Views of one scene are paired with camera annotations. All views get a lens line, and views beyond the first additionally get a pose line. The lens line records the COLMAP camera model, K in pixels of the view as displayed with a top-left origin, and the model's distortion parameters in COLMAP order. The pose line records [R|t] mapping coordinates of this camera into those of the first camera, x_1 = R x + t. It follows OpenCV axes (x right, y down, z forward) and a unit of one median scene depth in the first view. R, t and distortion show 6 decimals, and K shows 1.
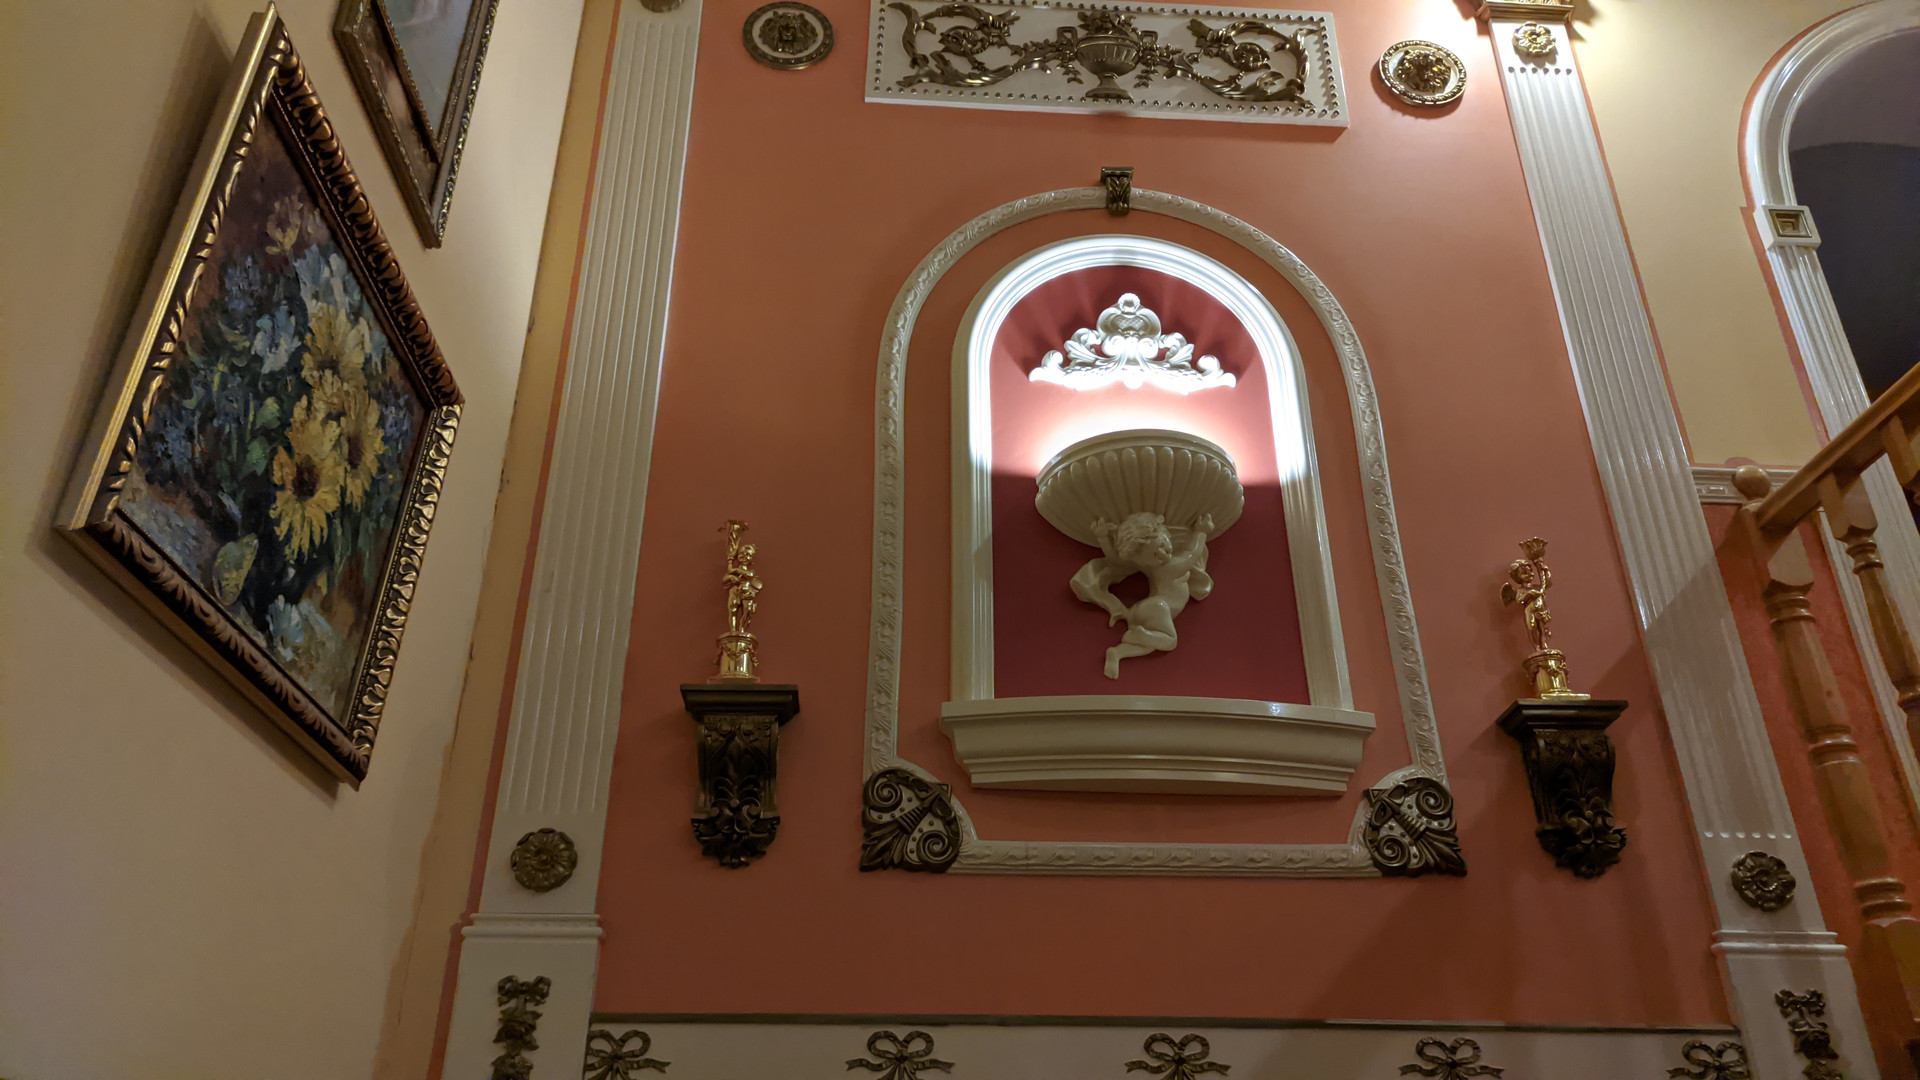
lens RADIAL K [[1392.0, 0, 960.0], [0, 1392.0, 540.0], [0, 0, 1]] dist [0.002501, 0.000386]
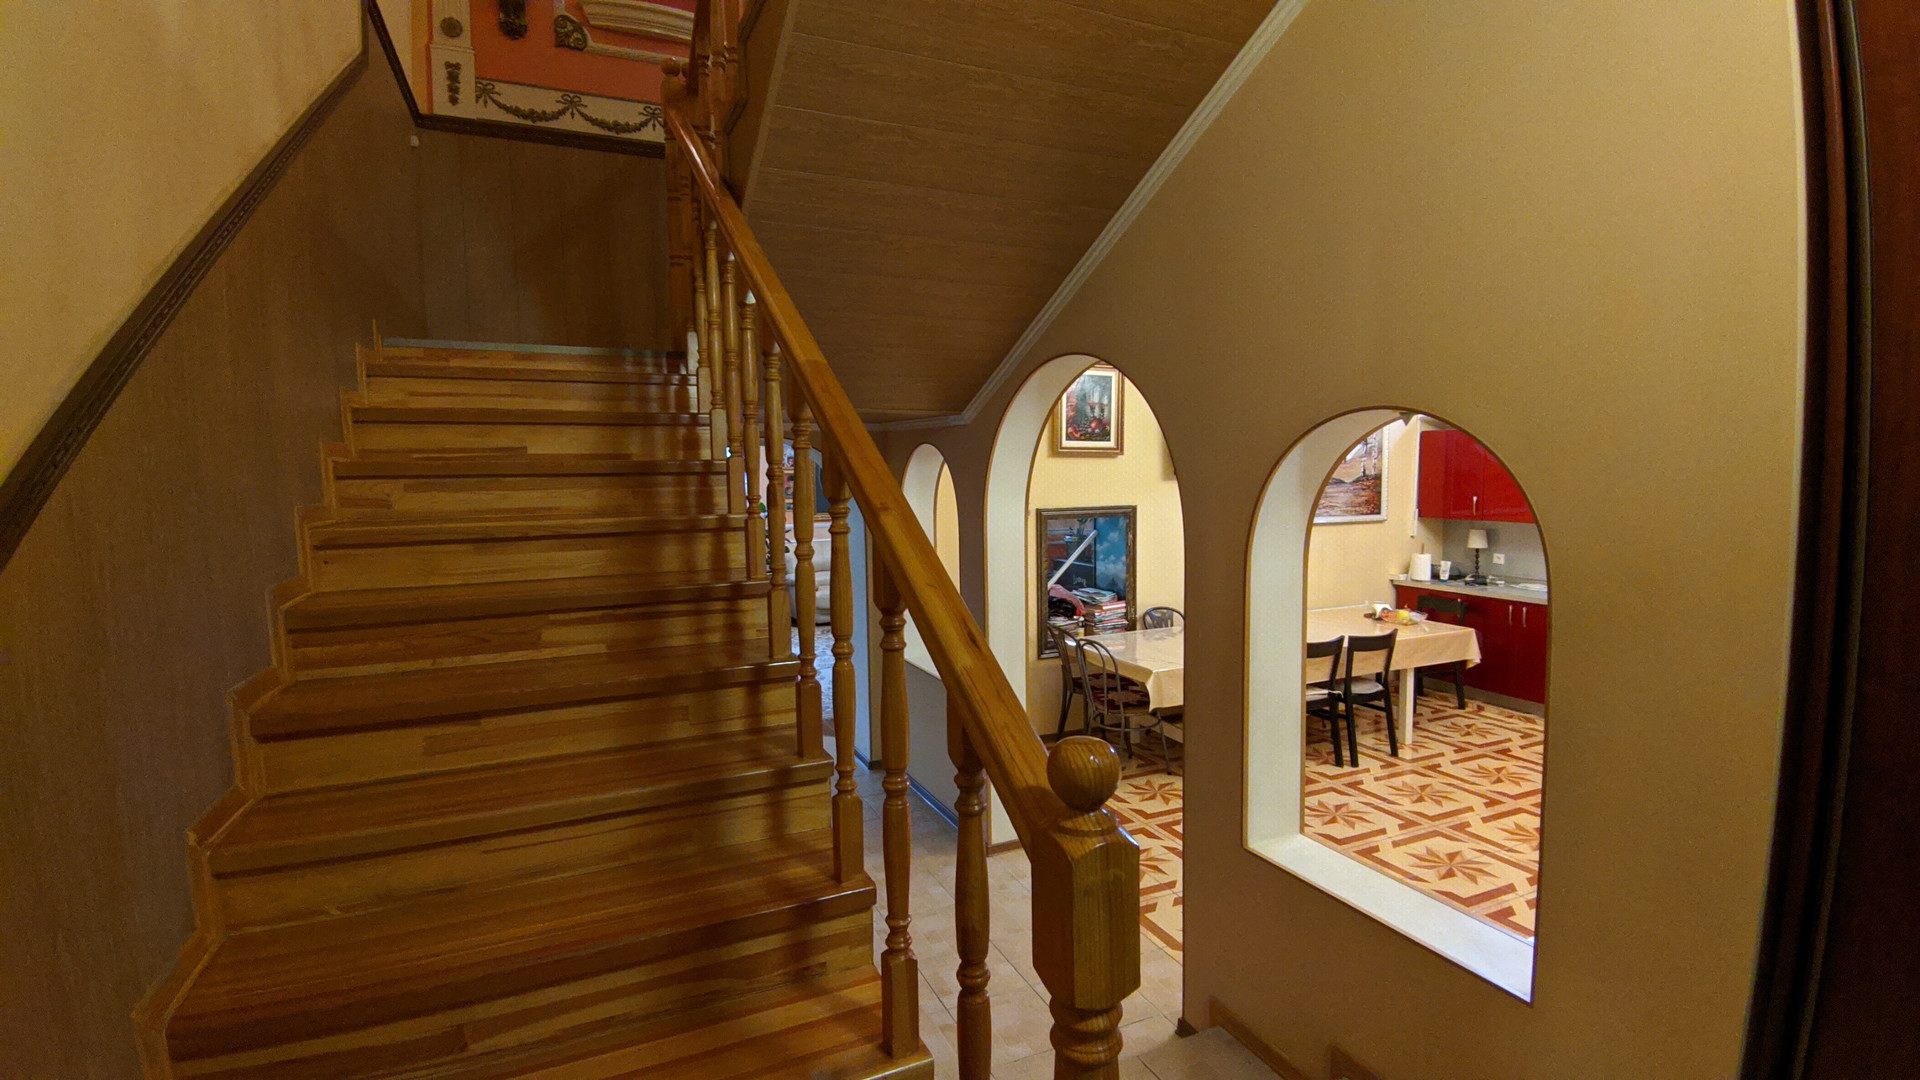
lens RADIAL K [[867.5, 0, 953.7], [0, 867.5, 537.0], [0, 0, 1]] dist [0.039202, -0.051380]
pose [[0.938898, -0.038386, 0.342049, 0.070844], [-0.152825, 0.843943, 0.514203, 0.005924], [-0.308408, -0.535058, 0.786510, -1.724706]]
